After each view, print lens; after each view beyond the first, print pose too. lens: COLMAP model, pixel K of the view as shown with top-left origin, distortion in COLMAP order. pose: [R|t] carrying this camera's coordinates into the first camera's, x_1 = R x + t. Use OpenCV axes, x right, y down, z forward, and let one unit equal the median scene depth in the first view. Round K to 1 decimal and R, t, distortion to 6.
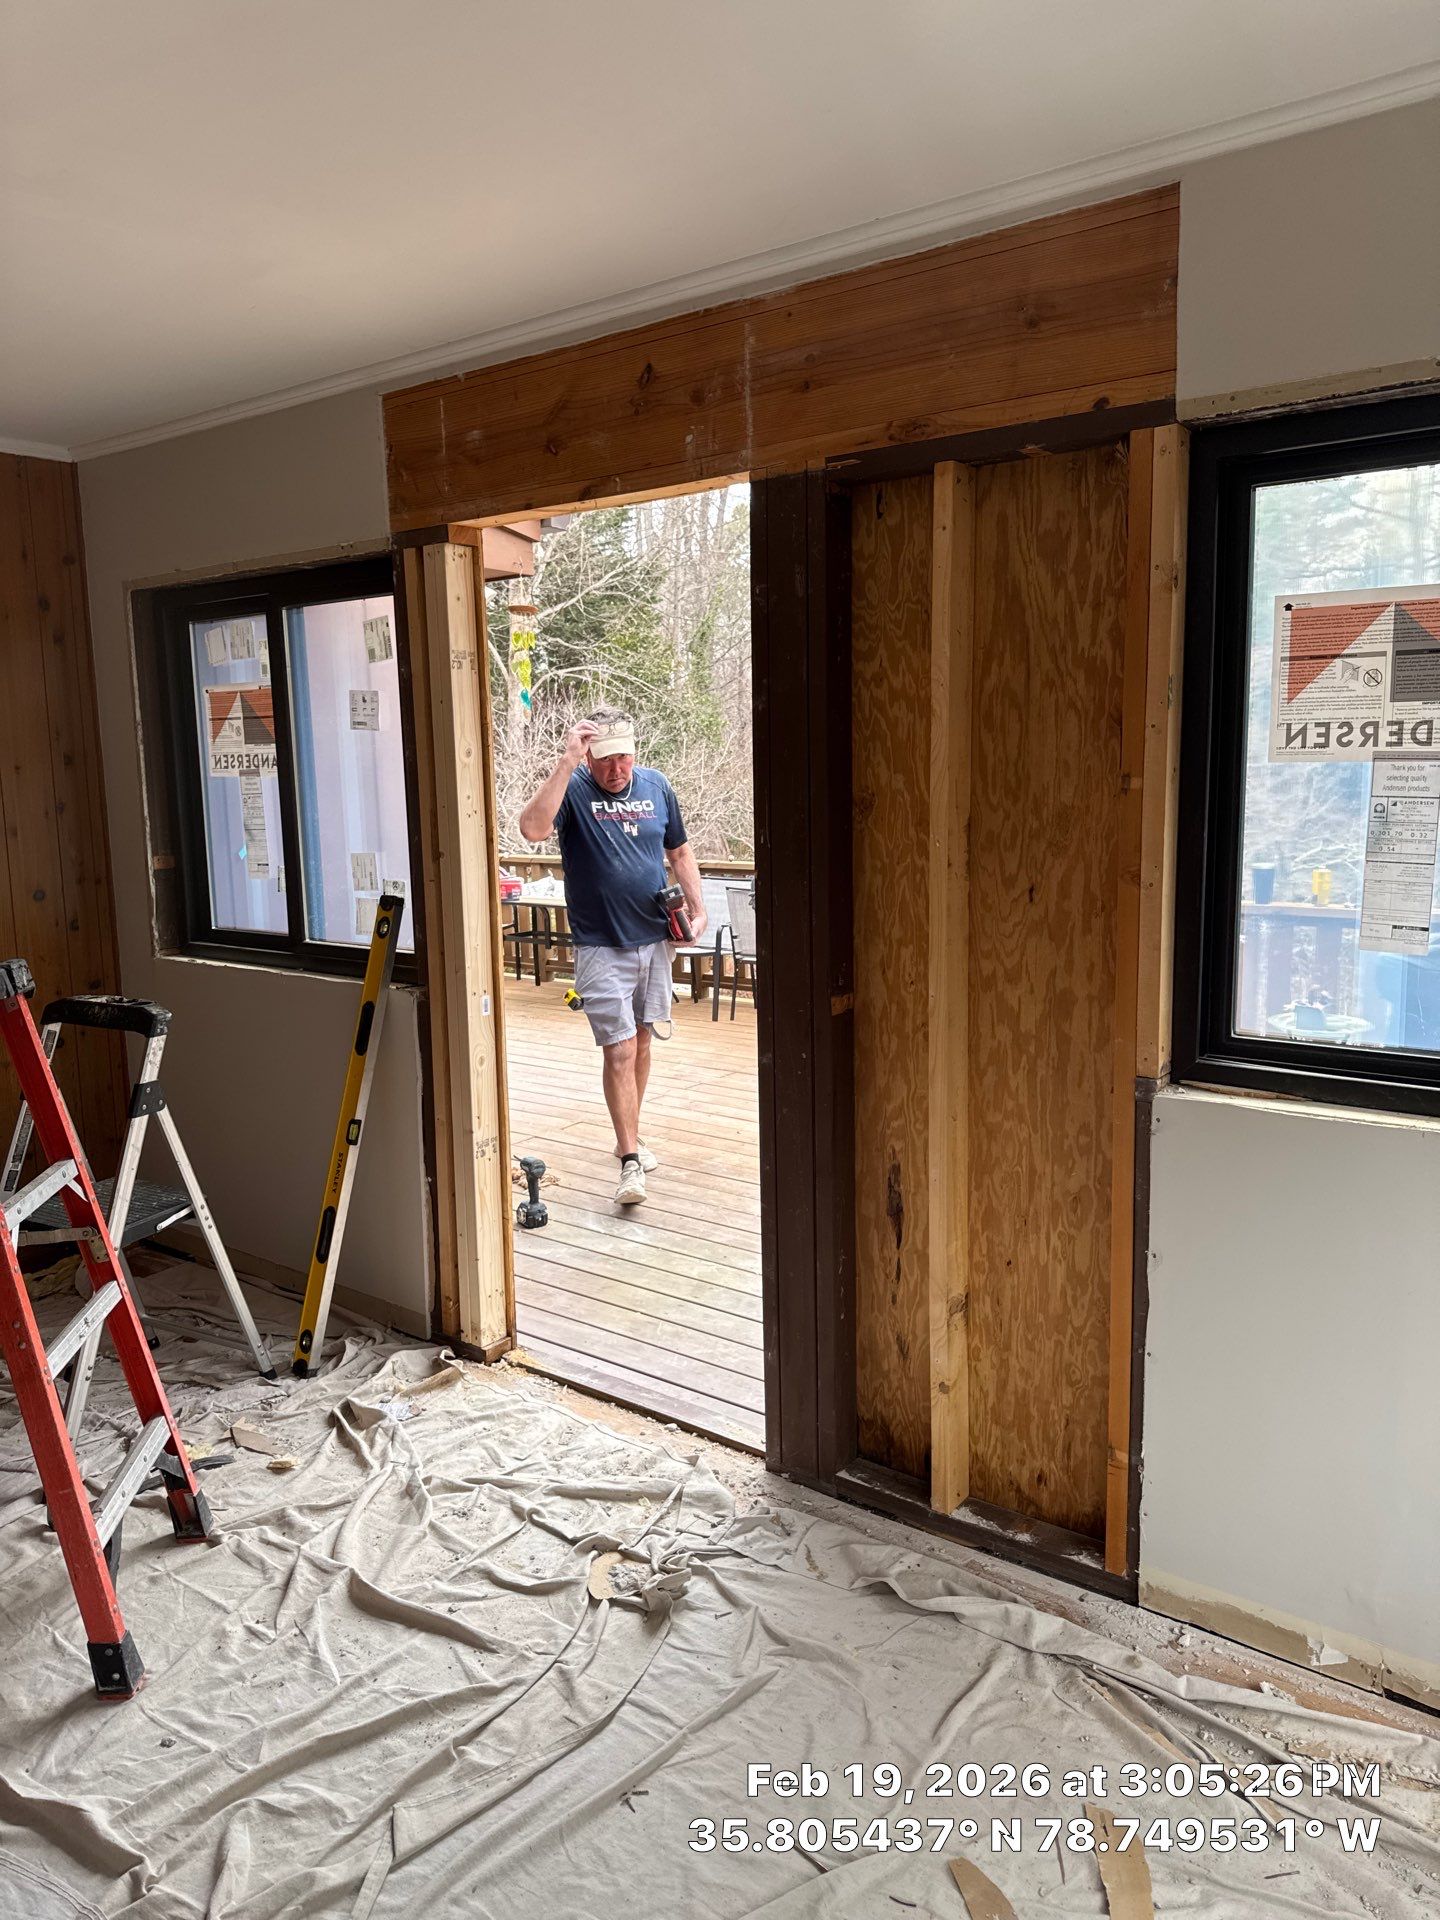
lens RADIAL K [[1379.2, 0, 702.8], [0, 1379.2, 970.3], [0, 0, 1]] dist [0.005278, -0.023981]
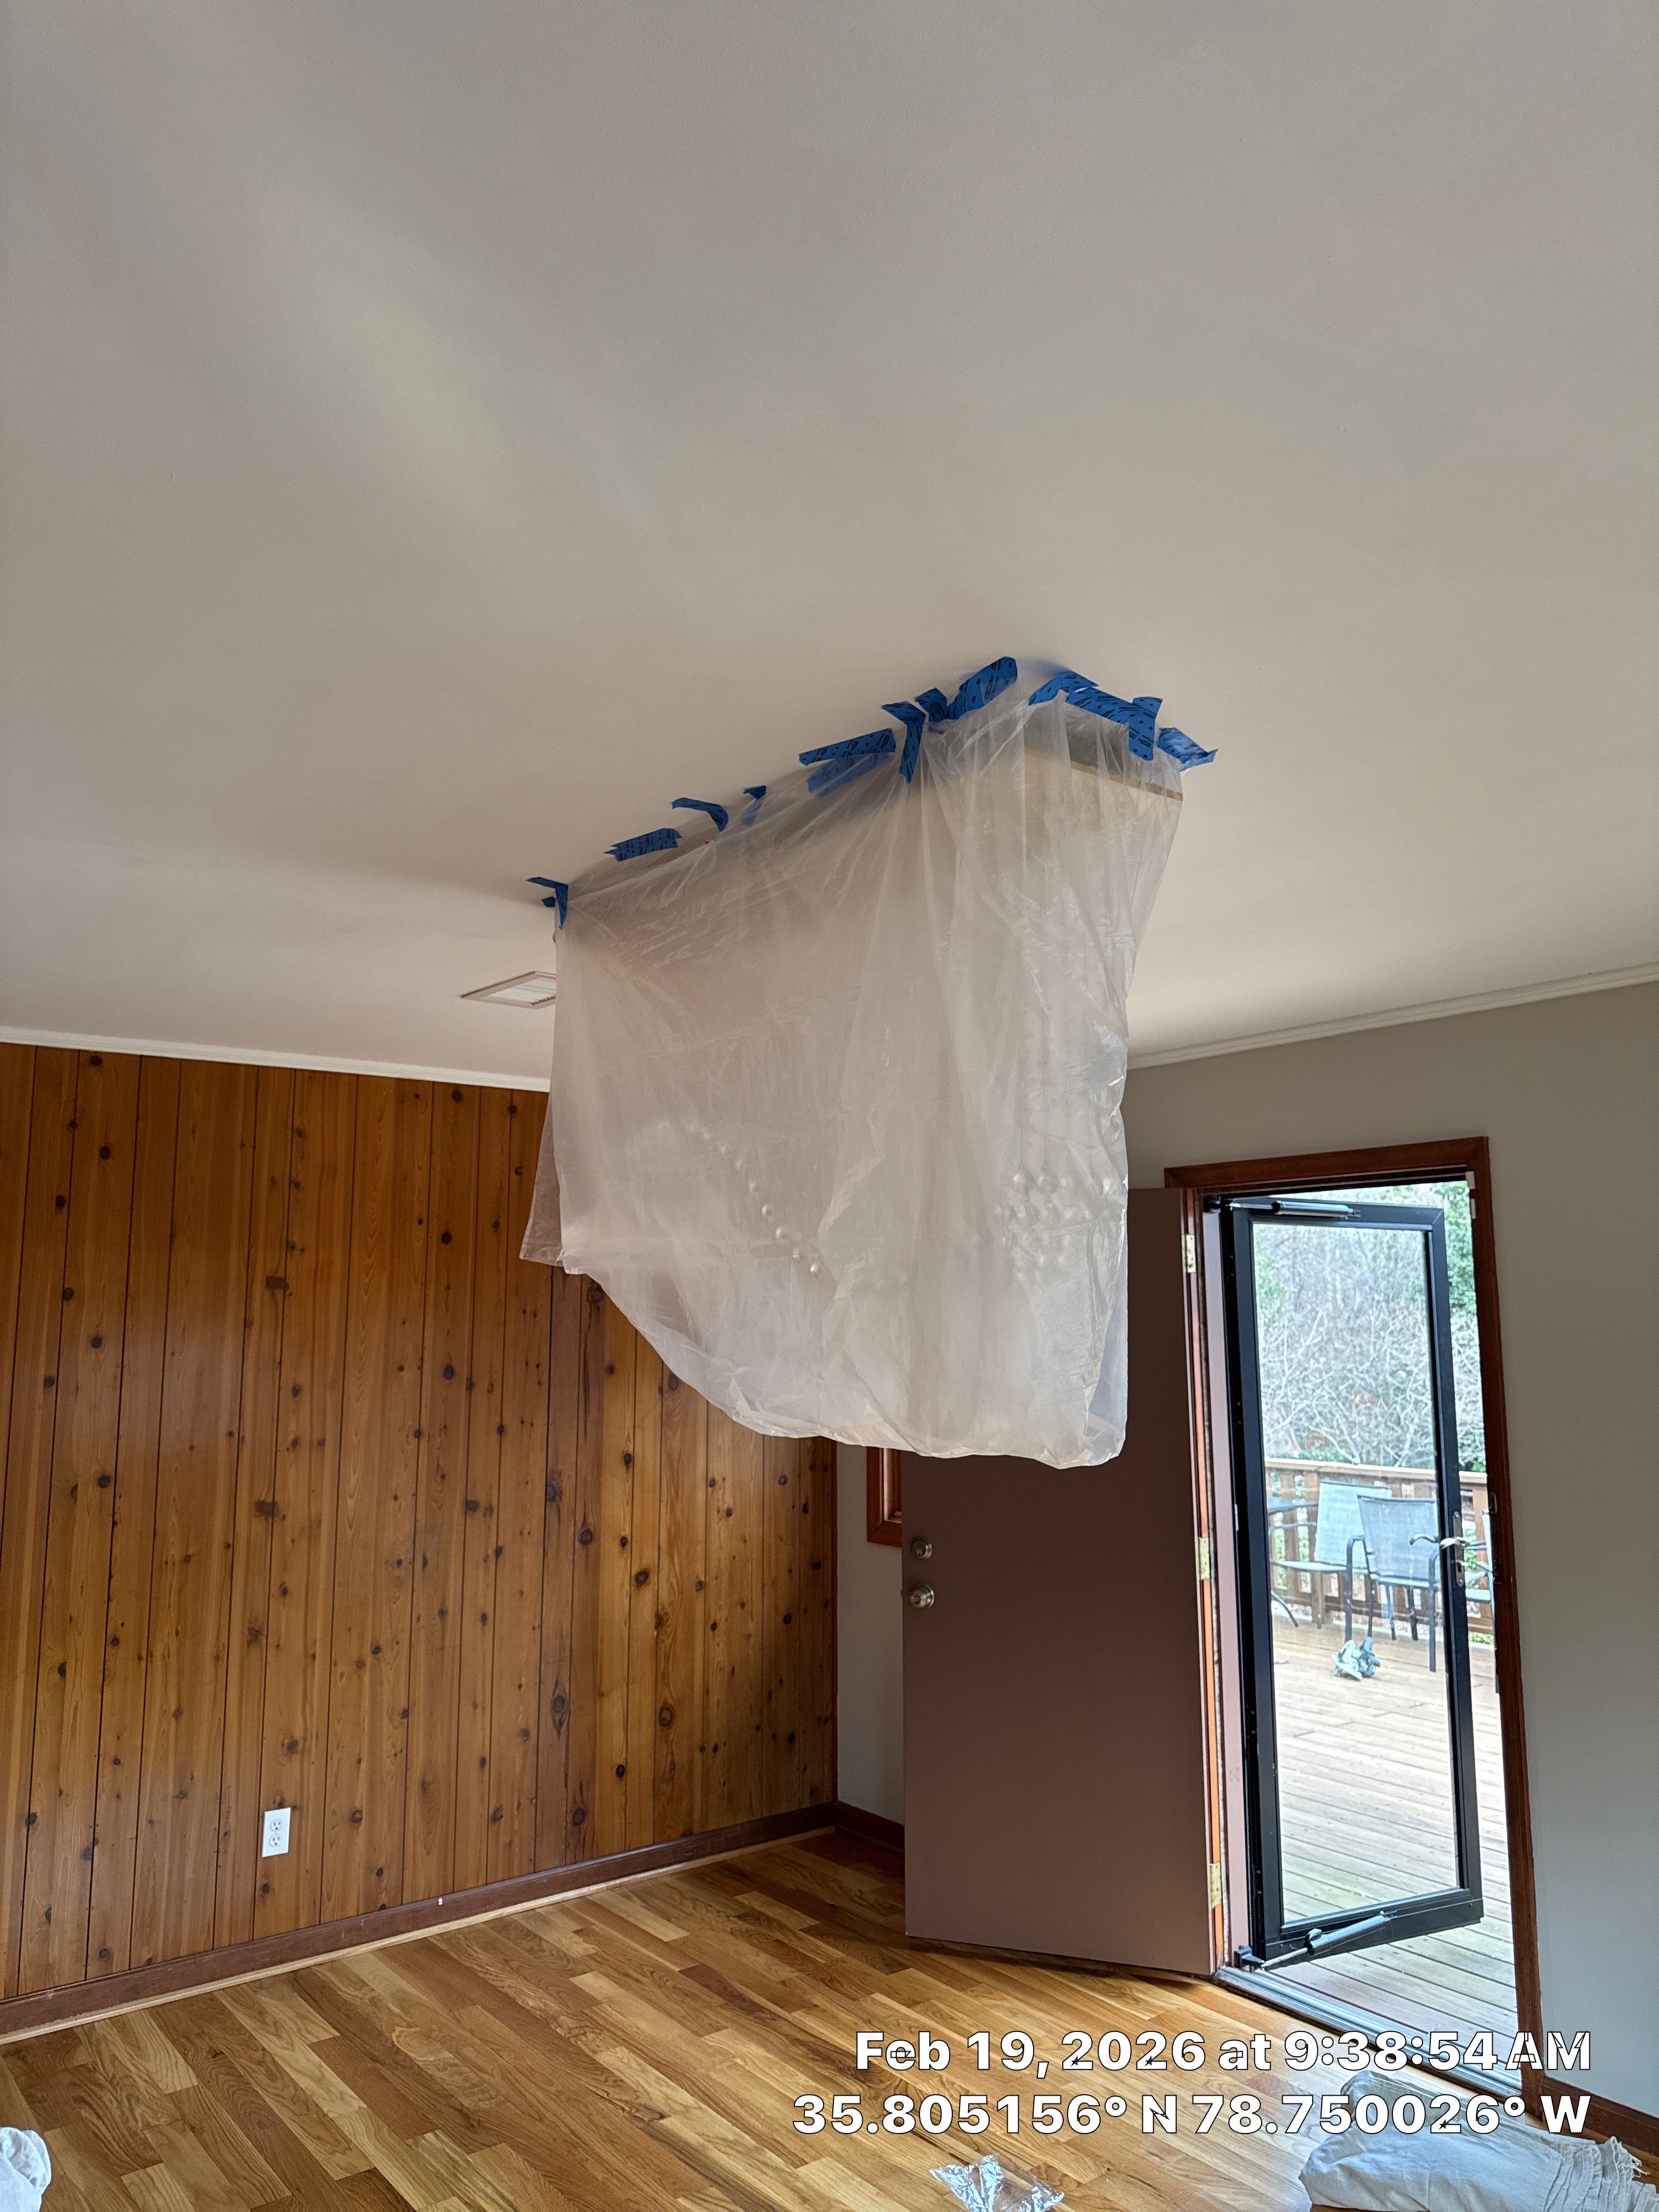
lens RADIAL K [[1589.0, 0, 786.4], [0, 1589.0, 1021.0], [0, 0, 1]] dist [0.005278, -0.023981]
pose [[0.963719, -0.029467, -0.265288, -0.165291], [-0.060066, 0.944454, -0.323109, 0.016743], [0.260074, 0.327321, 0.908418, -0.448496]]
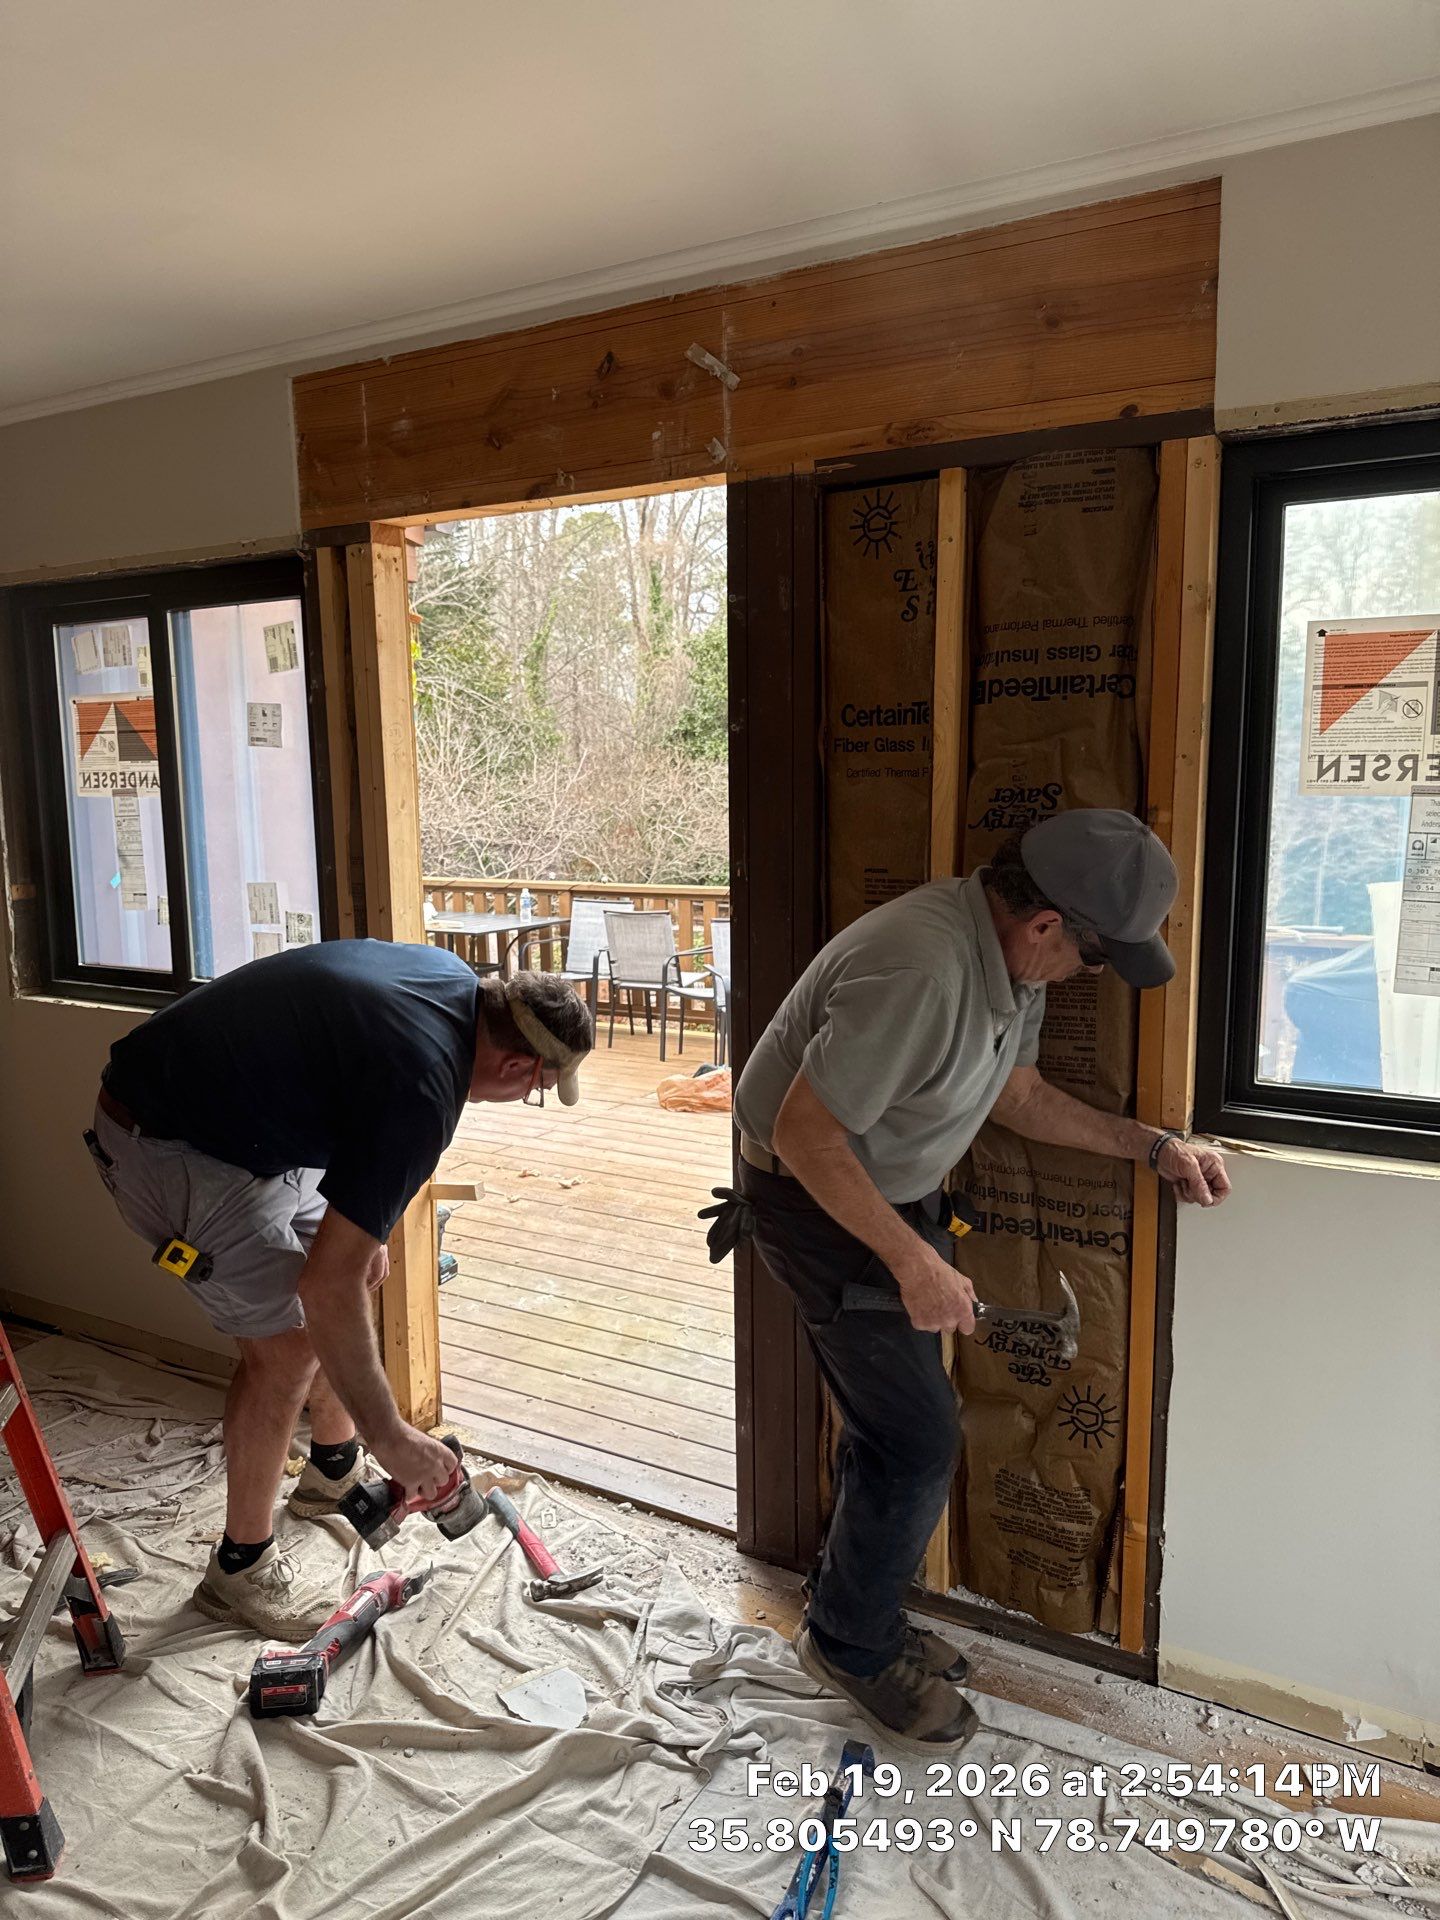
lens RADIAL K [[1379.2, 0, 689.1], [0, 1379.2, 983.2], [0, 0, 1]] dist [0.005278, -0.023981]
pose [[0.993071, -0.008910, 0.117179, -0.105056], [0.009138, 0.999957, -0.001404, -0.021358], [-0.117161, 0.002465, 0.993110, 0.093748]]
